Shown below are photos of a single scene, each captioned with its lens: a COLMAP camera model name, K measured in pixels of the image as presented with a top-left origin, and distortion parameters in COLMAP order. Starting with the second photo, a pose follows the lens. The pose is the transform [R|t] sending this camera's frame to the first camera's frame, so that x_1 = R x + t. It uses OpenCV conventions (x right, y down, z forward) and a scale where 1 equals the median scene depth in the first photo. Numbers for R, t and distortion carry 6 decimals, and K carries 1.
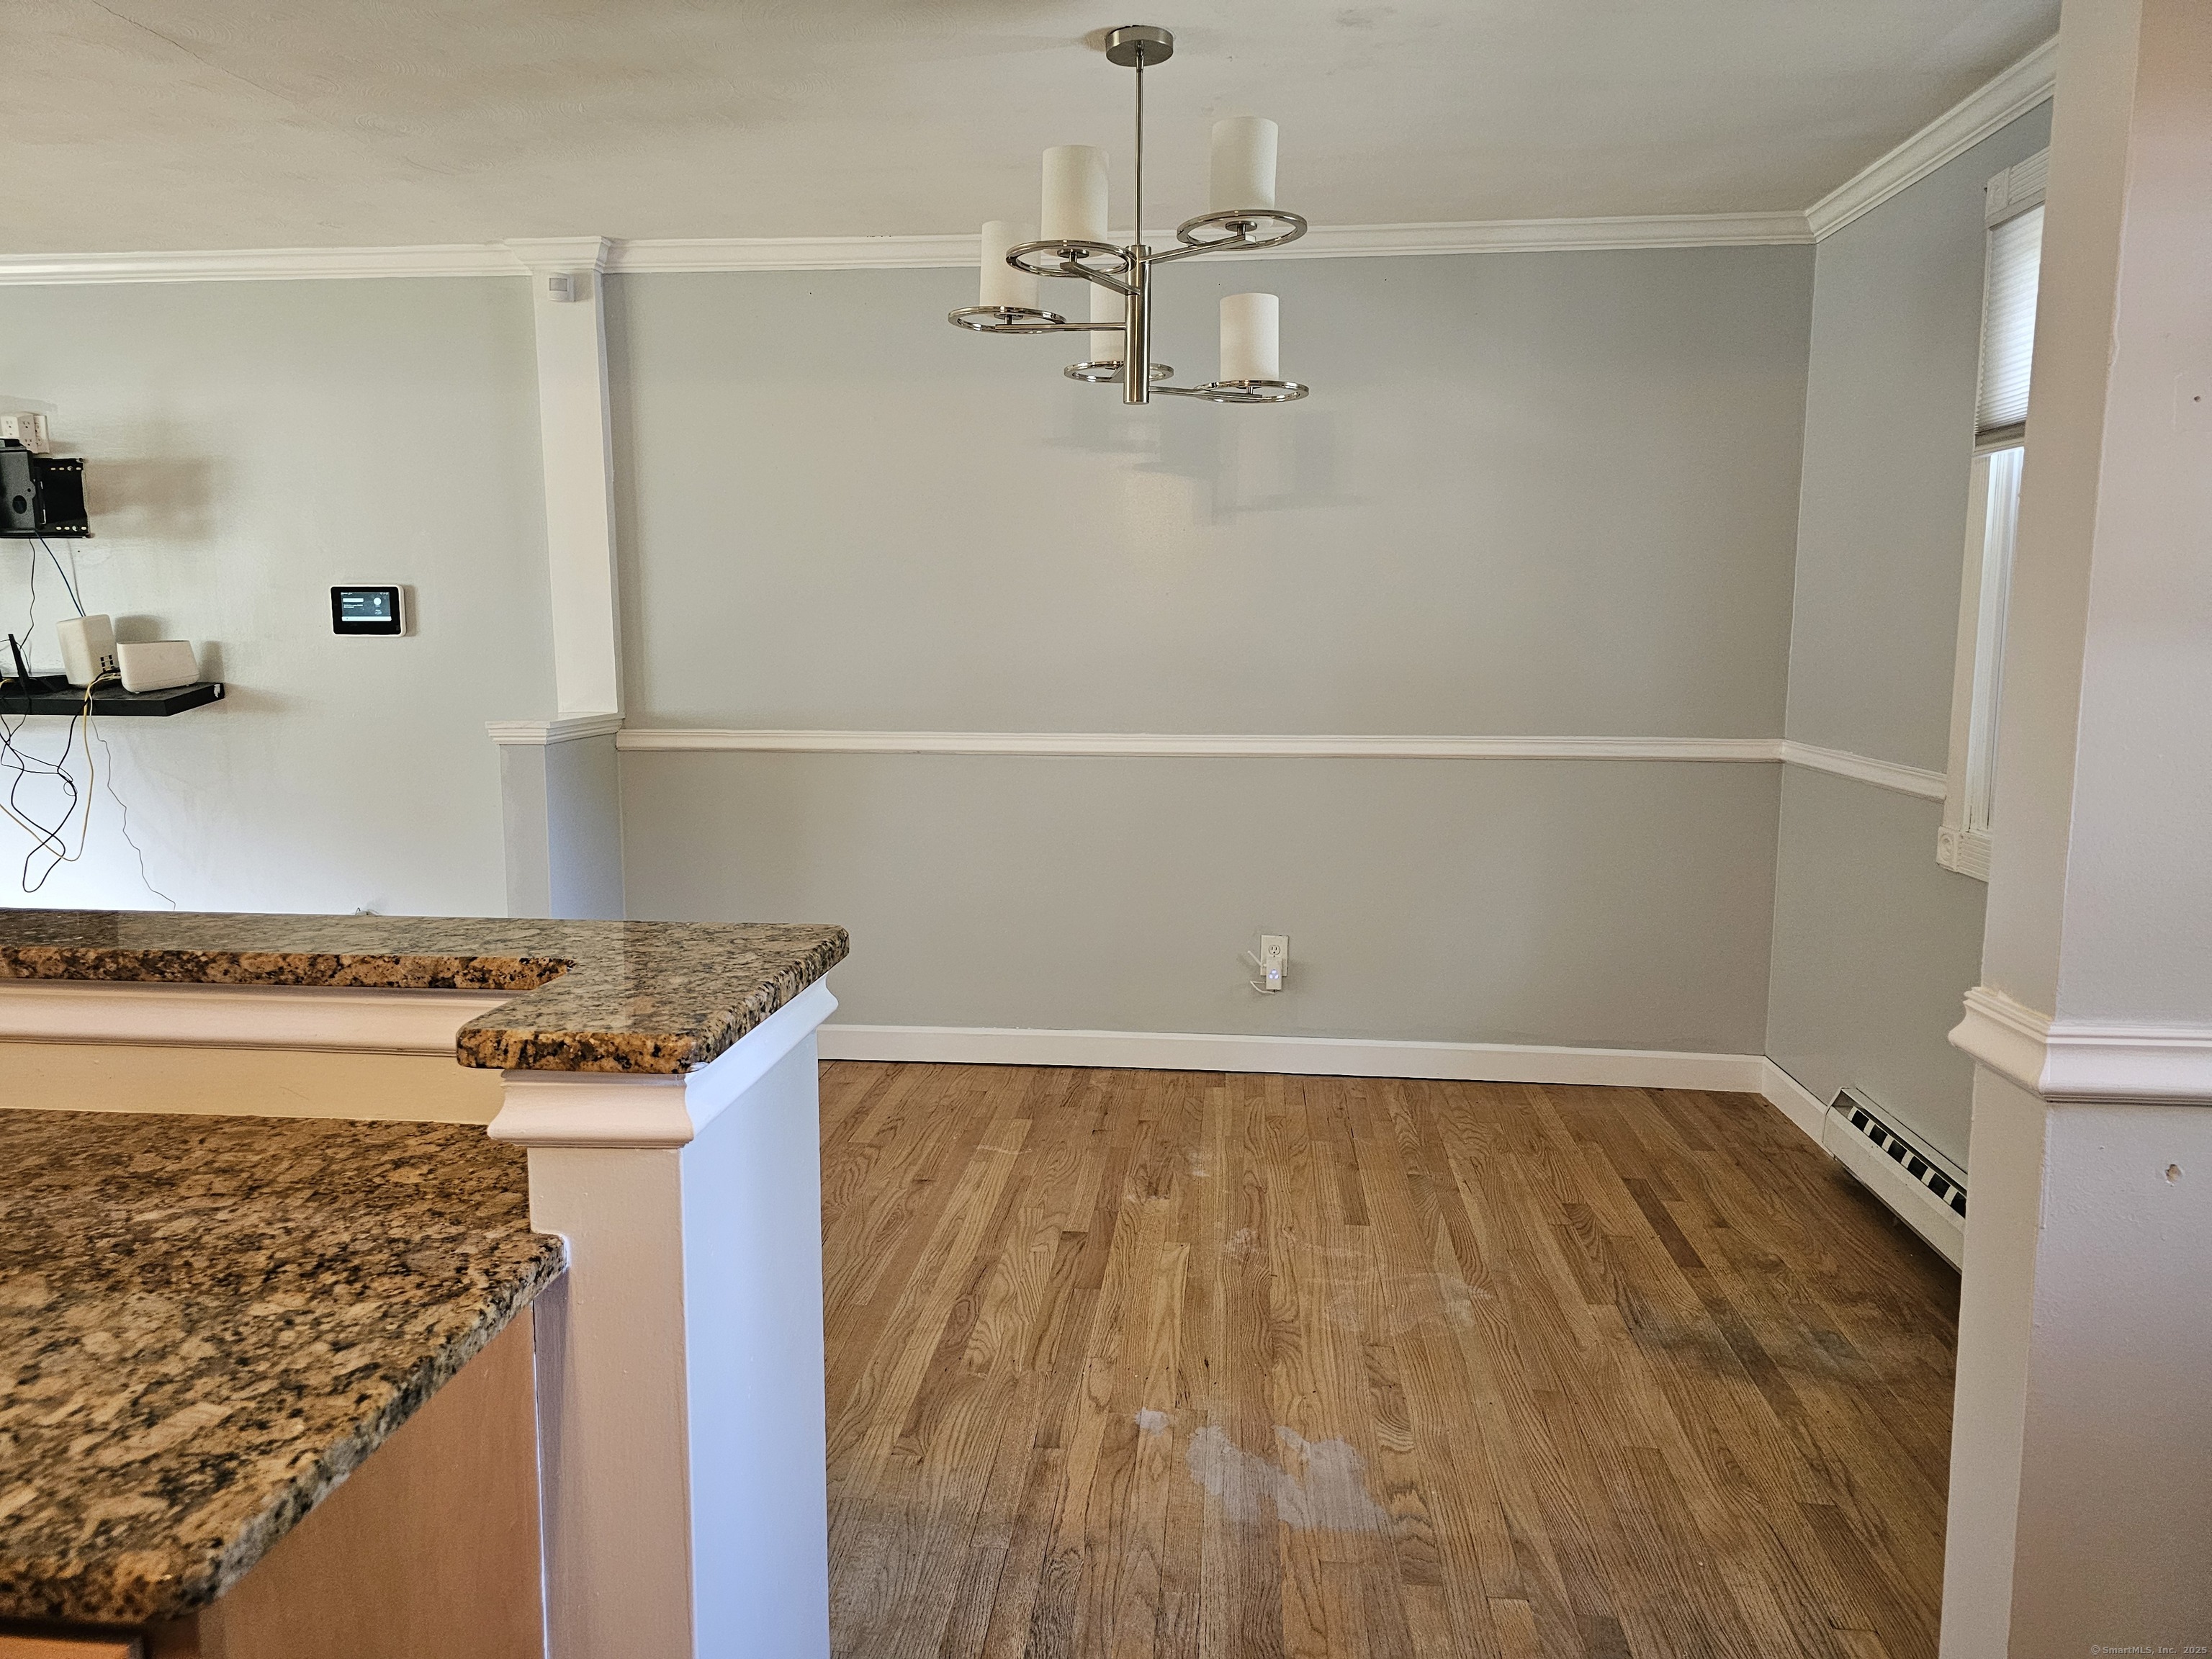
lens RADIAL K [[1478.0, 0, 1094.4], [0, 1478.0, 815.4], [0, 0, 1]] dist [0.051895, -0.038946]
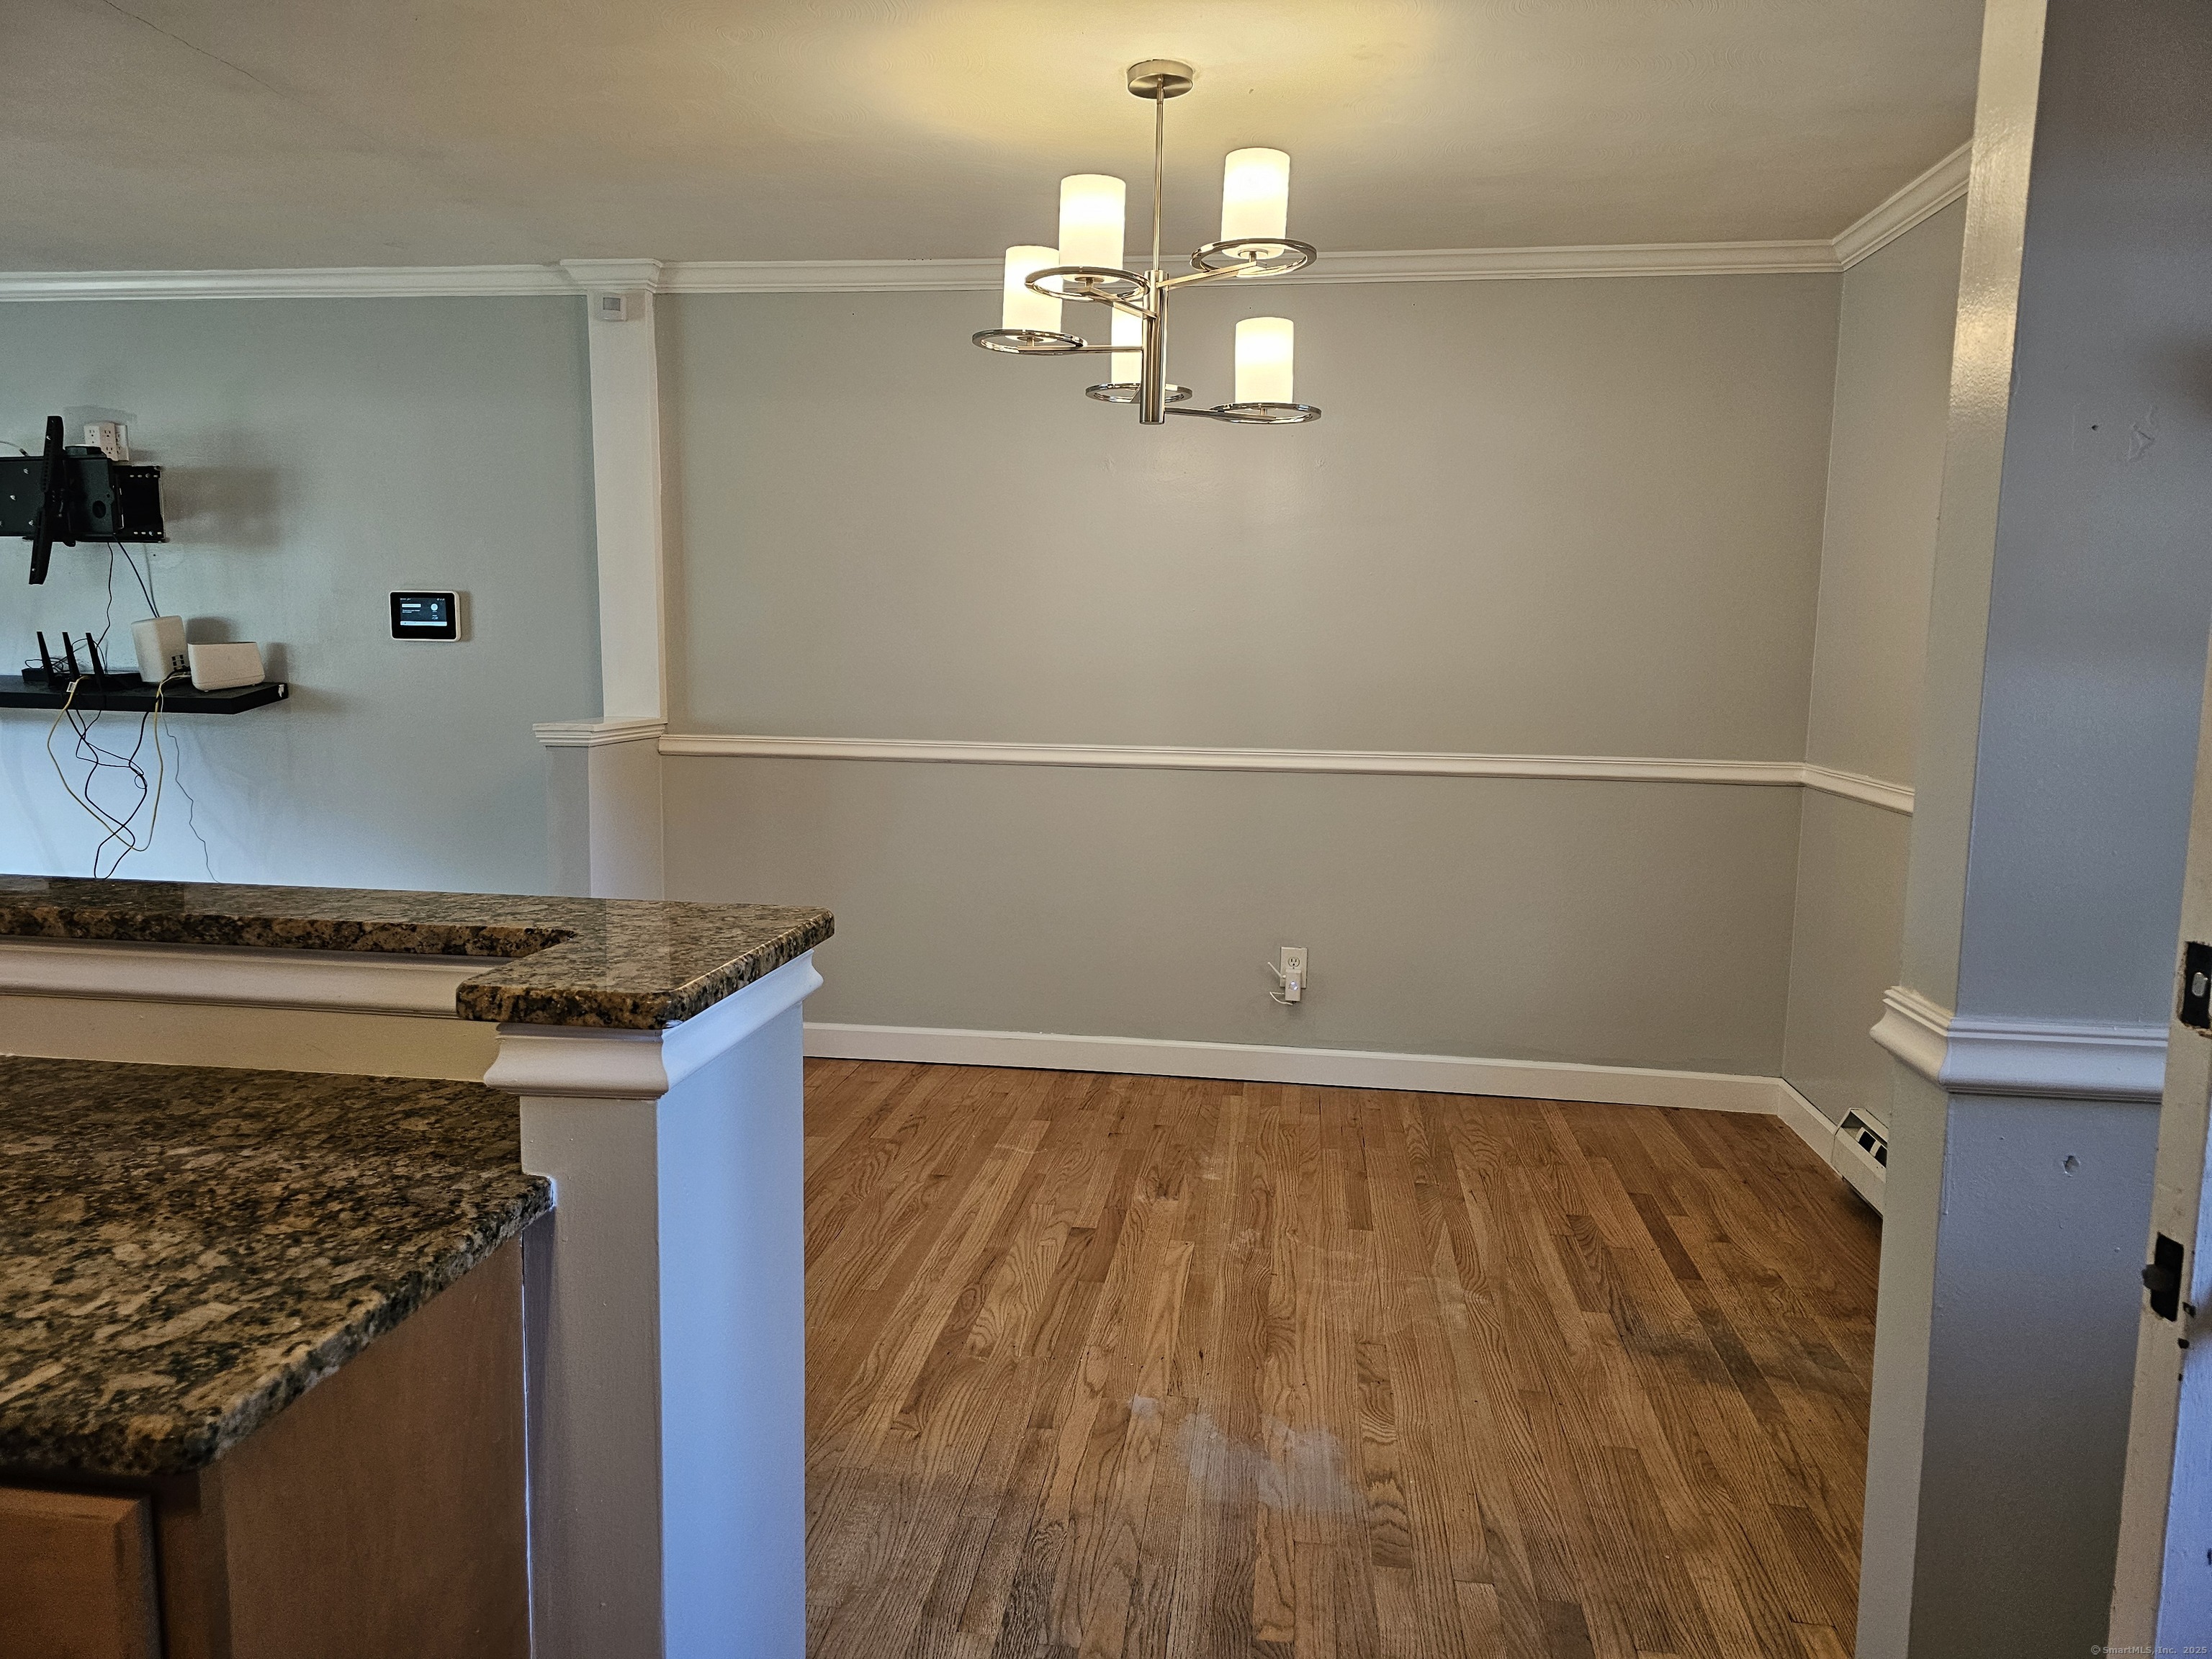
lens RADIAL K [[1478.0, 0, 1098.0], [0, 1478.0, 825.5], [0, 0, 1]] dist [0.051895, -0.038946]
pose [[0.999227, 0.019158, -0.034319, 0.036784], [-0.019367, 0.999796, -0.005786, 0.010697], [0.034201, 0.006446, 0.999394, -0.037695]]
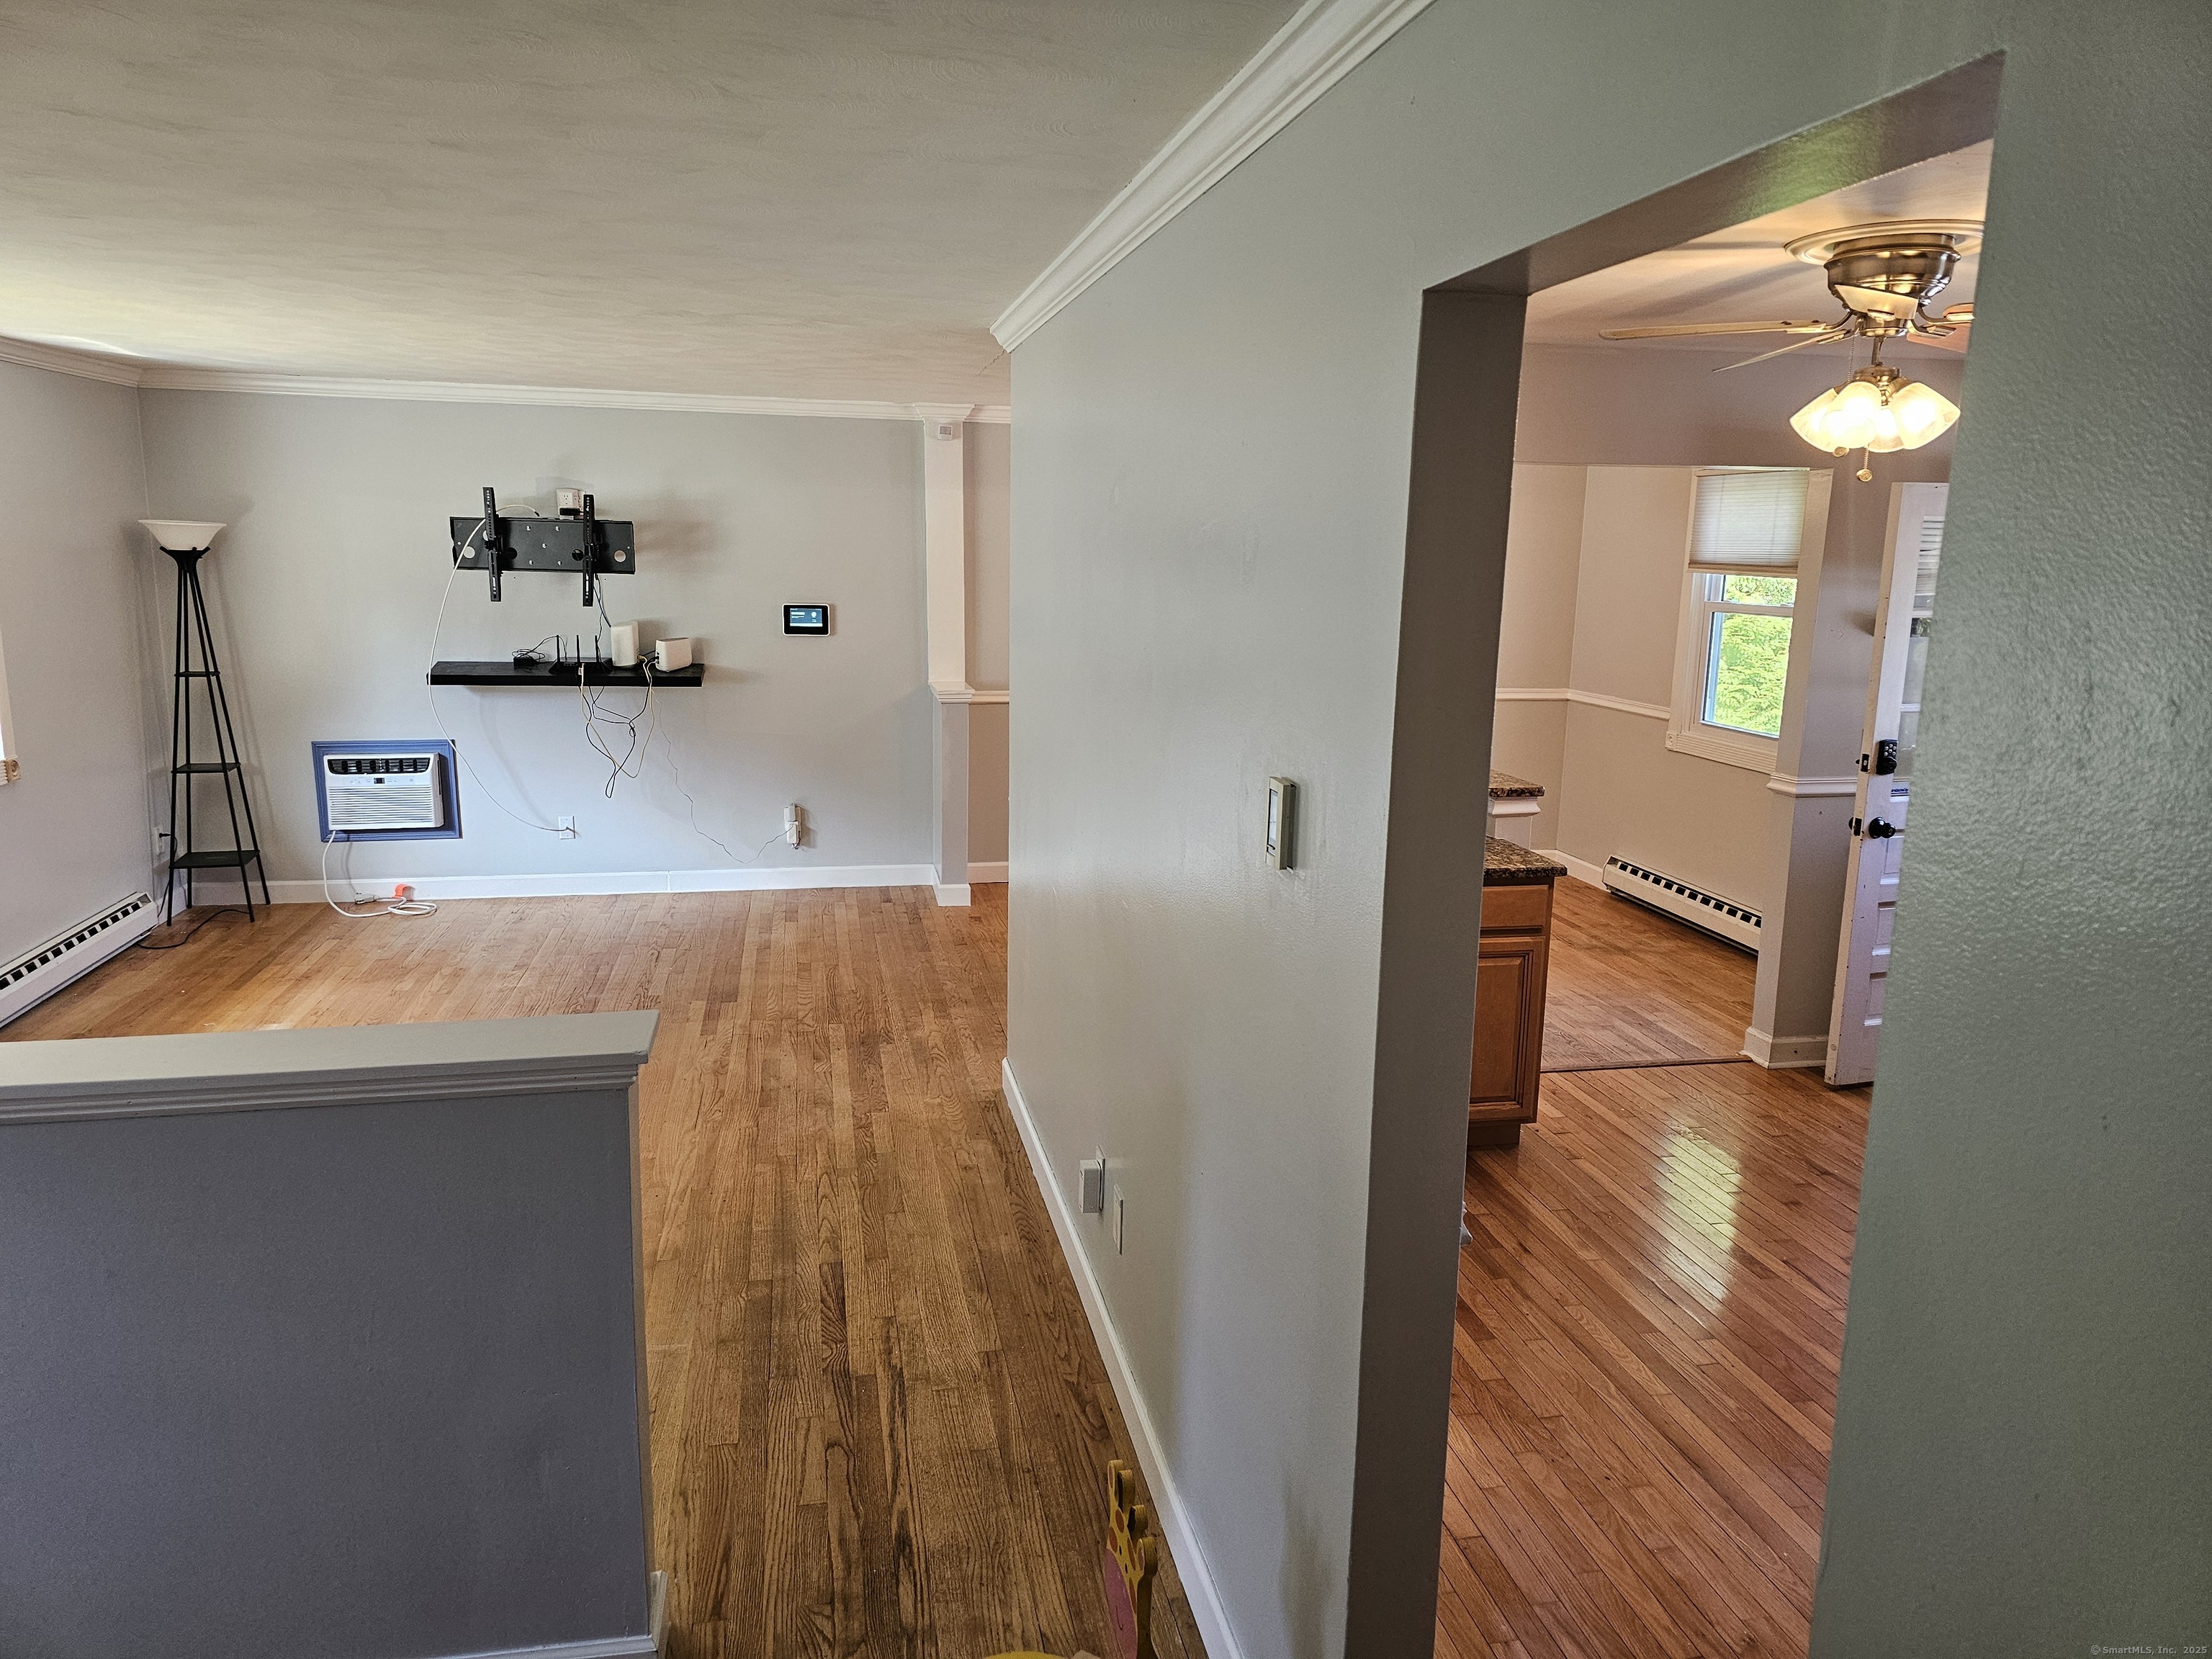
lens RADIAL K [[1478.0, 0, 1102.8], [0, 1478.0, 819.5], [0, 0, 1]] dist [0.051895, -0.038946]
pose [[0.954136, -0.039134, 0.296805, -1.248668], [0.021251, 0.997772, 0.063241, -0.027174], [-0.298618, -0.054033, 0.952842, -1.220800]]
